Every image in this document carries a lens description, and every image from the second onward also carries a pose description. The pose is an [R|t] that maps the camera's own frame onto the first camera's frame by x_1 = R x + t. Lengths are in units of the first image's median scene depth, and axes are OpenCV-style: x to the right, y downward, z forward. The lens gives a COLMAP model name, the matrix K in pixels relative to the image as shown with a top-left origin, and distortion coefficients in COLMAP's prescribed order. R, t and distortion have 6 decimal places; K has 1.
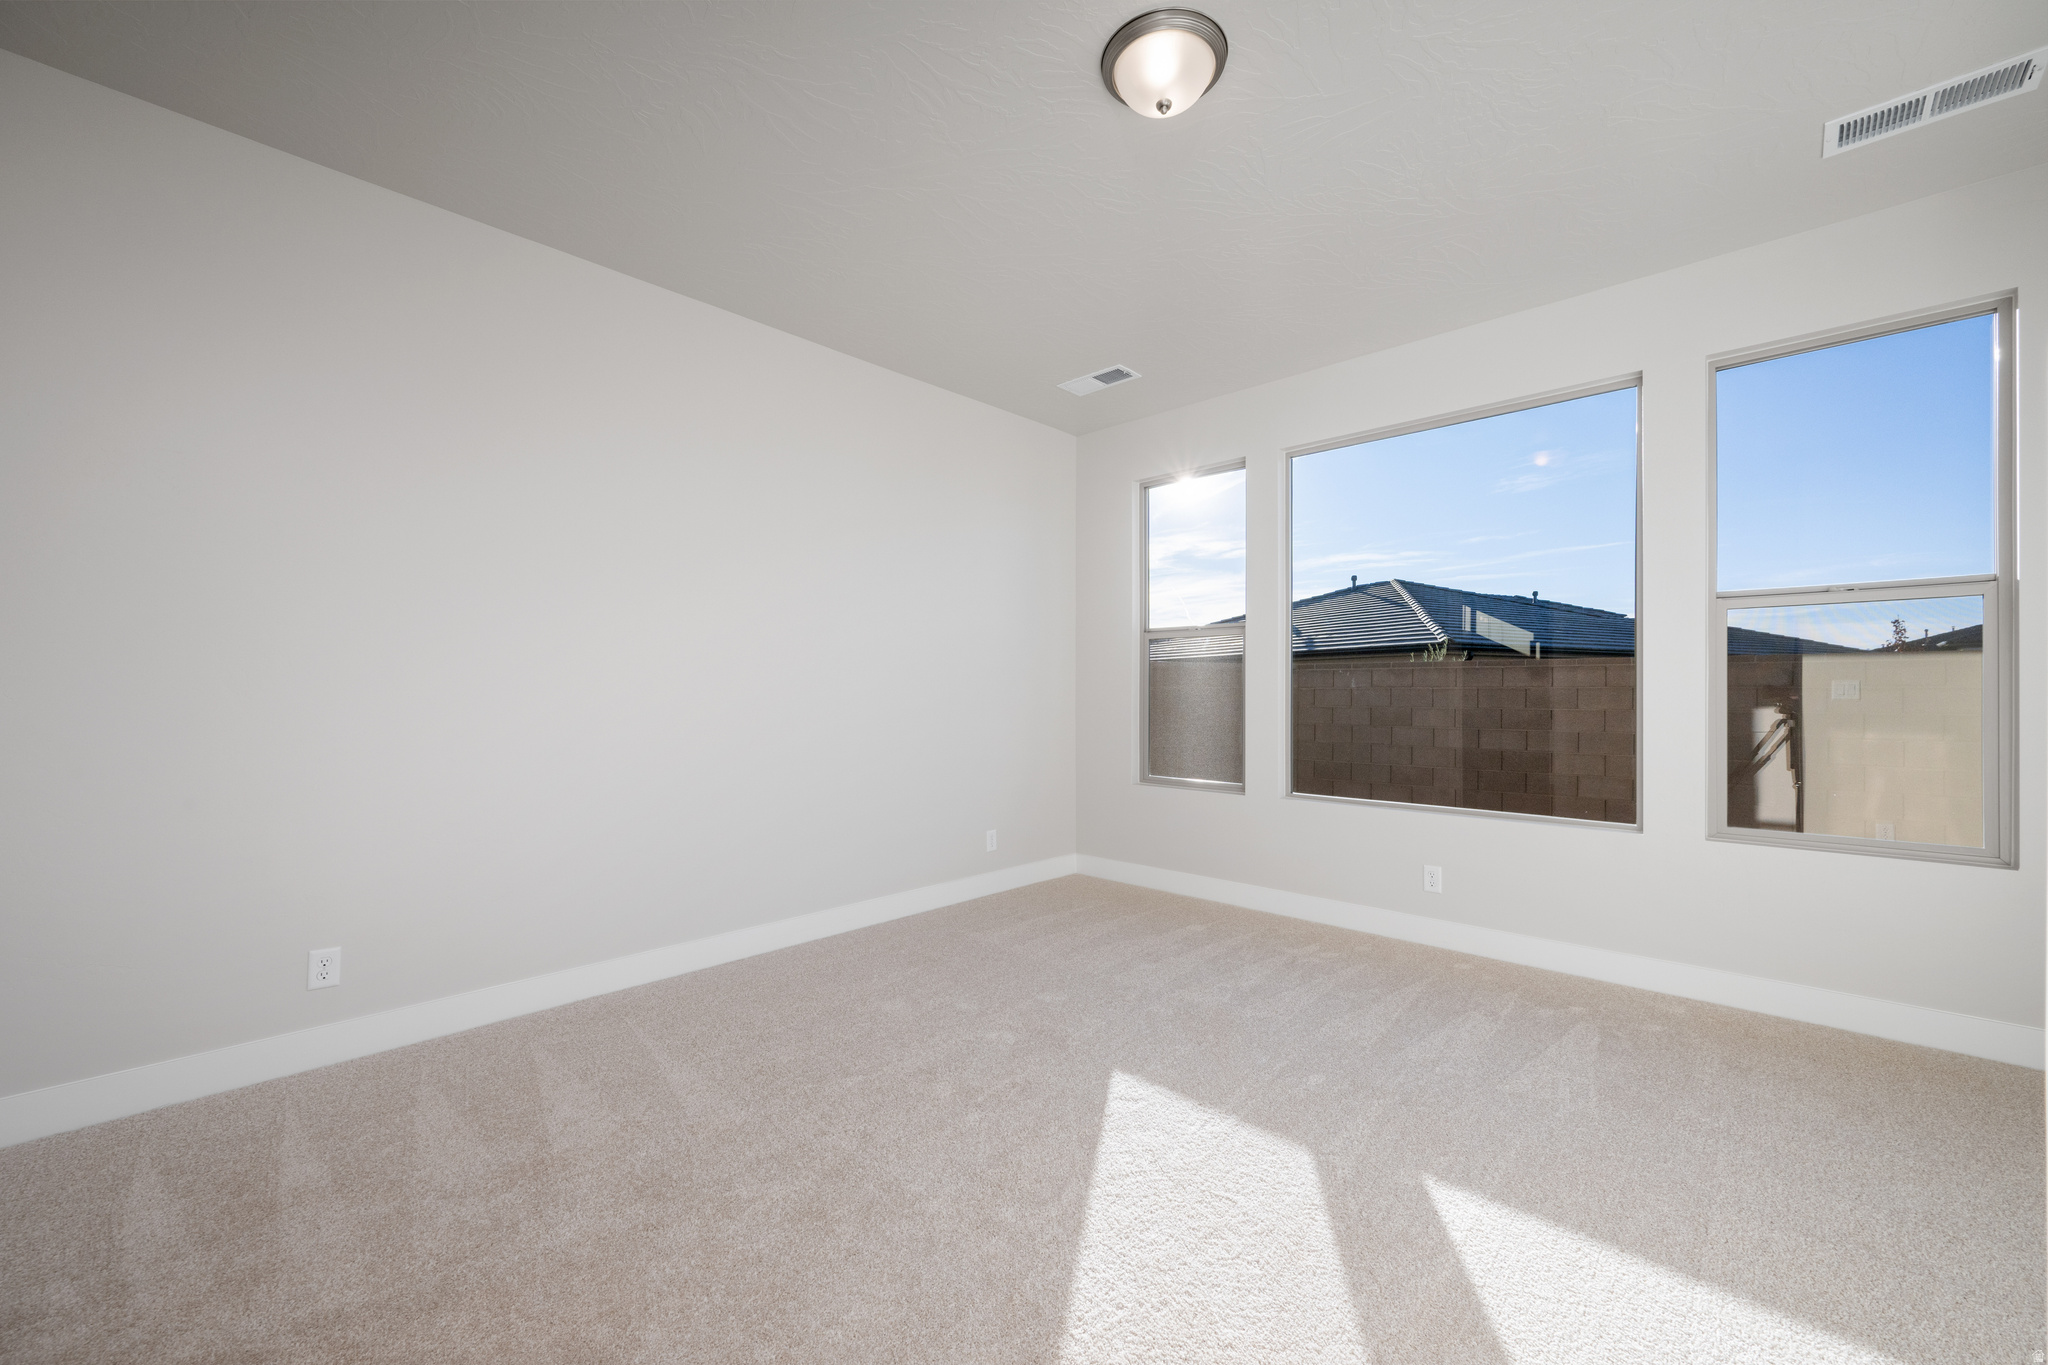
lens RADIAL K [[804.4, 0, 1027.6], [0, 804.4, 689.9], [0, 0, 1]] dist [0.000381, 0.000229]
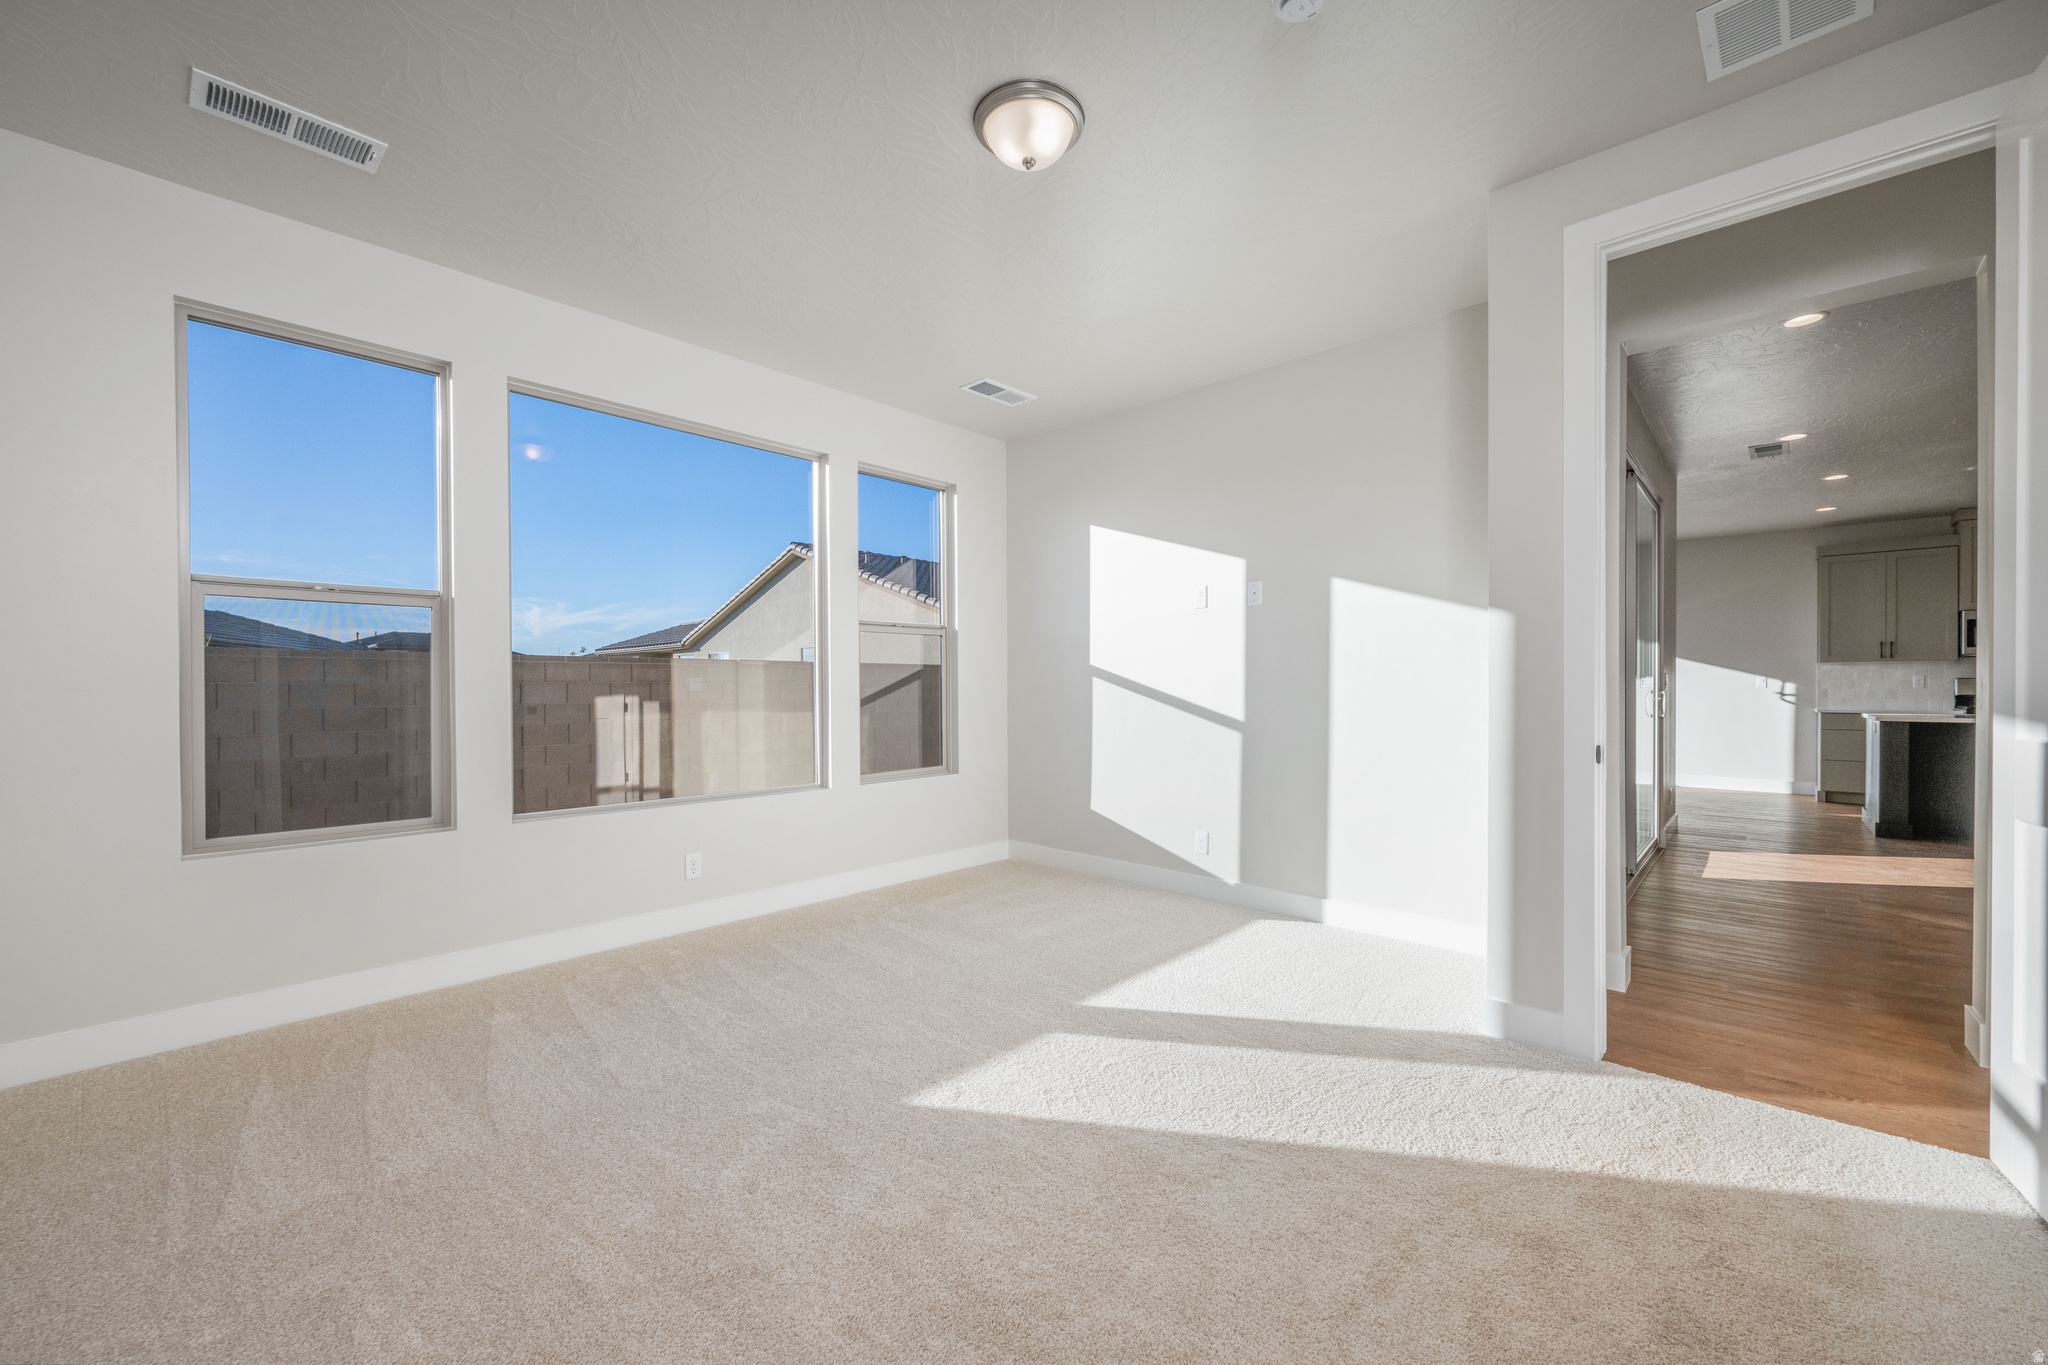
lens RADIAL K [[818.8, 0, 1019.7], [0, 818.8, 711.6], [0, 0, 1]] dist [0.085715, -0.010606]
pose [[0.025895, -0.033361, 0.999108, -0.338138], [0.005595, 0.999432, 0.033227, 0.003454], [-0.999649, 0.004729, 0.026066, 0.346483]]
